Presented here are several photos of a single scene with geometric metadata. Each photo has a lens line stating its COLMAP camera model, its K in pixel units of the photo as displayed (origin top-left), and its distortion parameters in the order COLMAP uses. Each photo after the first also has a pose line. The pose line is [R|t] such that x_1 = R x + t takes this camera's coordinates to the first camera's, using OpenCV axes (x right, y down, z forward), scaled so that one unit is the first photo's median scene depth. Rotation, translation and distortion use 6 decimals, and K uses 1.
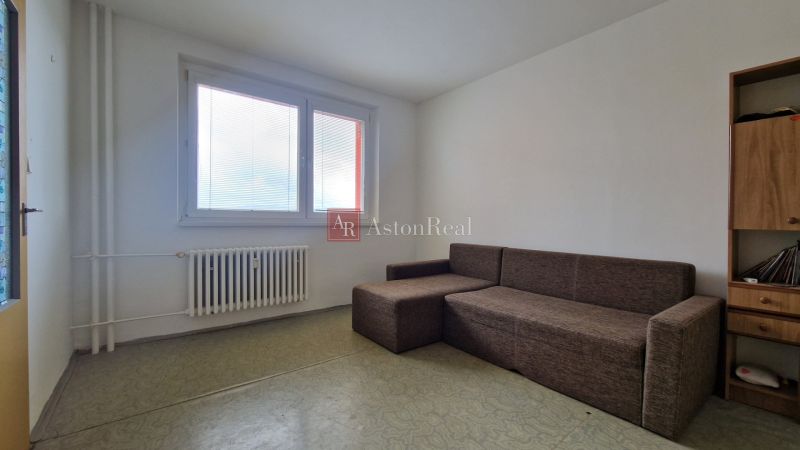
lens RADIAL K [[325.3, 0, 393.4], [0, 325.3, 226.3], [0, 0, 1]] dist [0.014279, -0.010392]
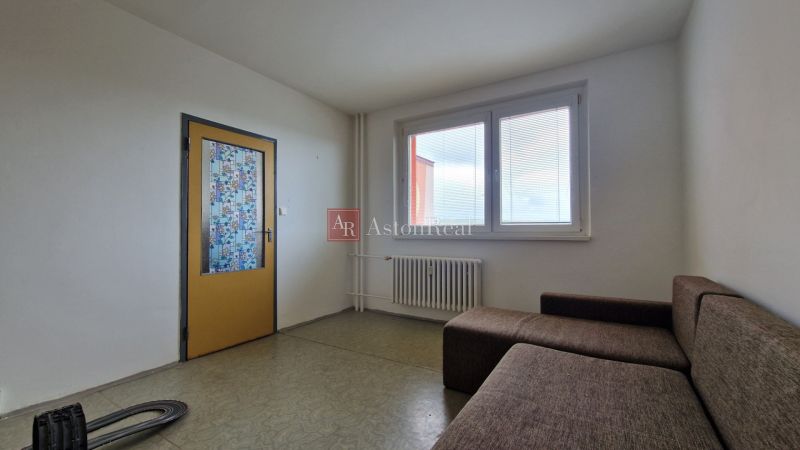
lens RADIAL K [[325.3, 0, 393.4], [0, 325.3, 226.3], [0, 0, 1]] dist [0.014279, -0.010392]
pose [[0.352750, -0.025349, -0.935374, 0.586083], [-0.013299, 0.999396, -0.032099, -0.006007], [0.935623, 0.023762, 0.352200, 0.412266]]
